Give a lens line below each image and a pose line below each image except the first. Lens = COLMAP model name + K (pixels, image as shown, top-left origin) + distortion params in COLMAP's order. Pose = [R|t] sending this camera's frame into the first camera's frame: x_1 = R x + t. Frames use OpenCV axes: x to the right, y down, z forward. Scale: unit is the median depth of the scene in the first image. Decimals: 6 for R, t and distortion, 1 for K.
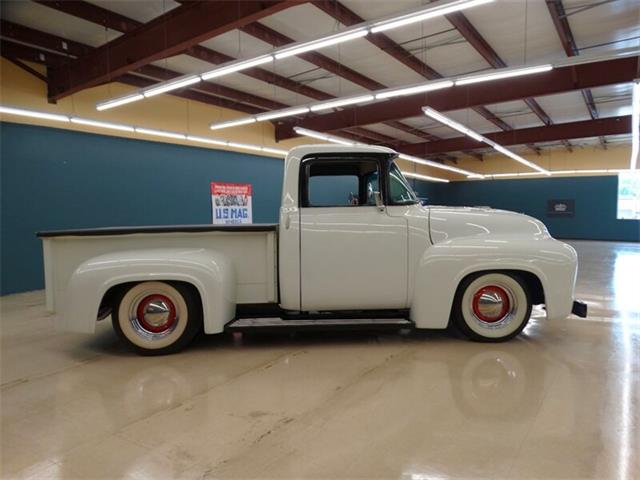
lens RADIAL K [[425.5, 0, 320.0], [0, 425.5, 240.0], [0, 0, 1]] dist [0.004526, 0.005005]
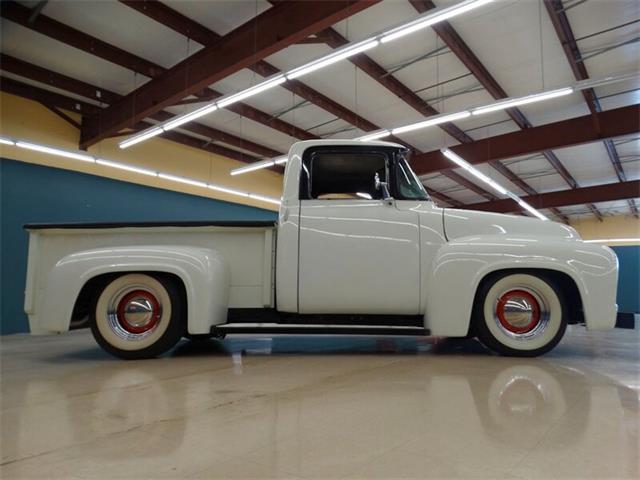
lens RADIAL K [[425.6, 0, 320.0], [0, 425.6, 240.0], [0, 0, 1]] dist [0.002504, -0.000804]
pose [[0.998124, 0.011687, -0.060092, 0.024378], [-0.021724, 0.985343, -0.169198, 0.078108], [0.057234, 0.170186, 0.983748, 0.051610]]
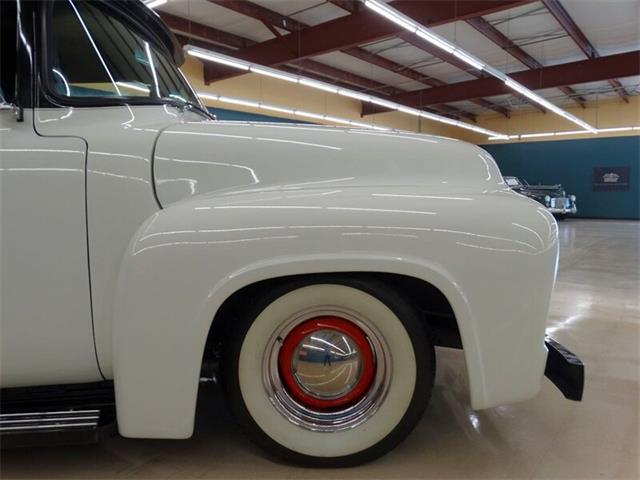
lens RADIAL K [[536.0, 0, 321.1], [0, 536.0, 242.5], [0, 0, 1]] dist [0.048921, -0.001677]
pose [[0.999808, -0.010151, 0.016773, 0.187792], [0.009611, 0.999443, 0.031954, 0.012377], [-0.017088, -0.031787, 0.999349, 0.252373]]
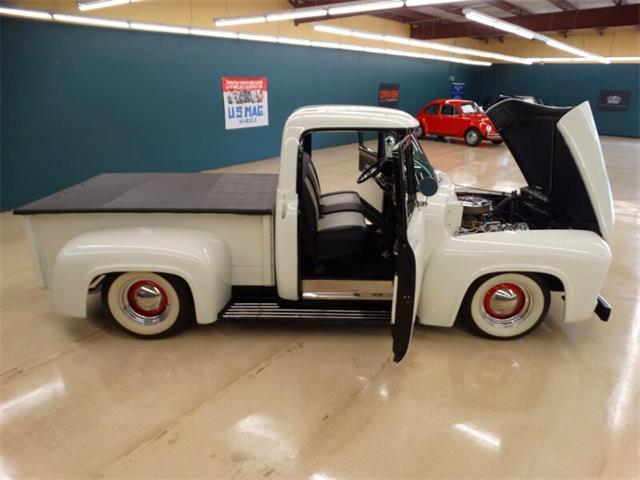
lens RADIAL K [[434.5, 0, 322.4], [0, 434.5, 238.6], [0, 0, 1]] dist [0.005201, 0.005919]
pose [[0.998369, 0.037675, -0.042887, 0.021294], [-0.025062, 0.964287, 0.263673, -0.105845], [0.051289, -0.262168, 0.963658, 0.052674]]
